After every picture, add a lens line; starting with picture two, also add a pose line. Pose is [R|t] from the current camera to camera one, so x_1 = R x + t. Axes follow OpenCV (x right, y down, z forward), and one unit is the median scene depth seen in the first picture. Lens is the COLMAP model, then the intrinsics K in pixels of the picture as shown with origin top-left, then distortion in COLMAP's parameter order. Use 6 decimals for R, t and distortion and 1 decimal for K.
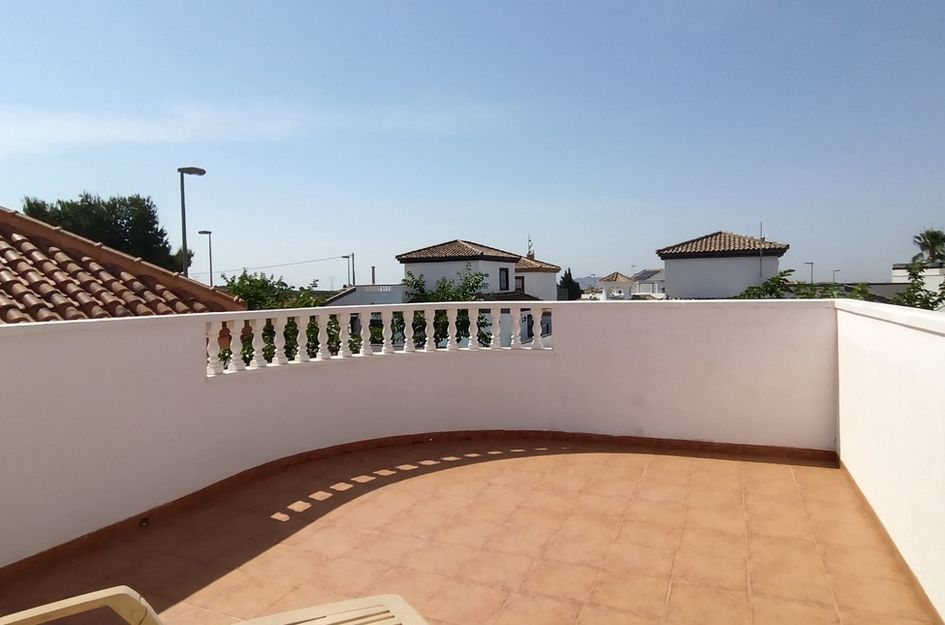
lens RADIAL K [[577.0, 0, 464.4], [0, 577.0, 305.8], [0, 0, 1]] dist [-0.033571, 0.025898]
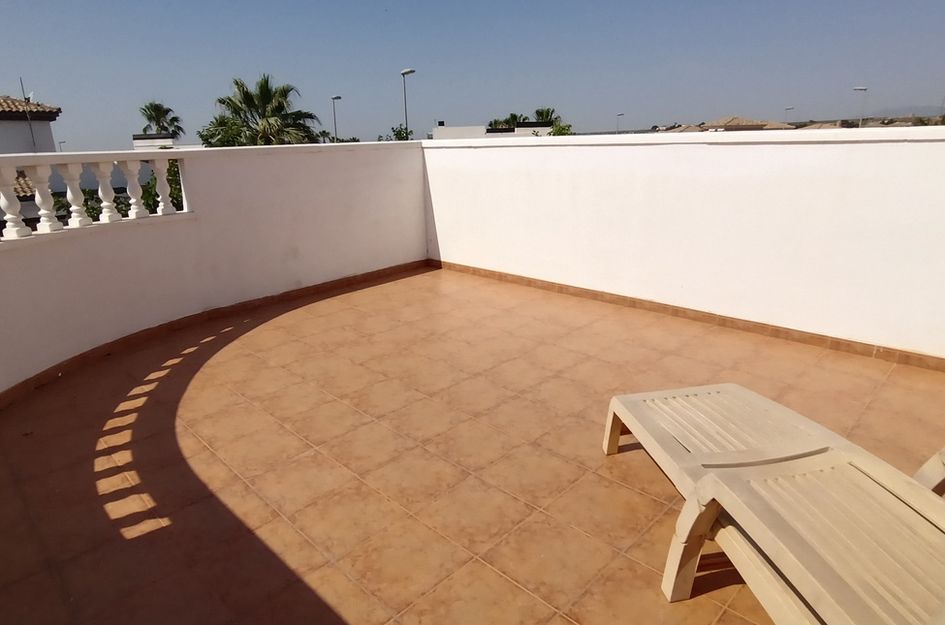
lens RADIAL K [[577.0, 0, 464.4], [0, 577.0, 305.8], [0, 0, 1]] dist [-0.033571, 0.025898]
pose [[0.350481, -0.251962, 0.902041, -0.463983], [0.054671, 0.966995, 0.248863, 0.025101], [-0.934973, -0.037906, 0.352689, 0.363823]]
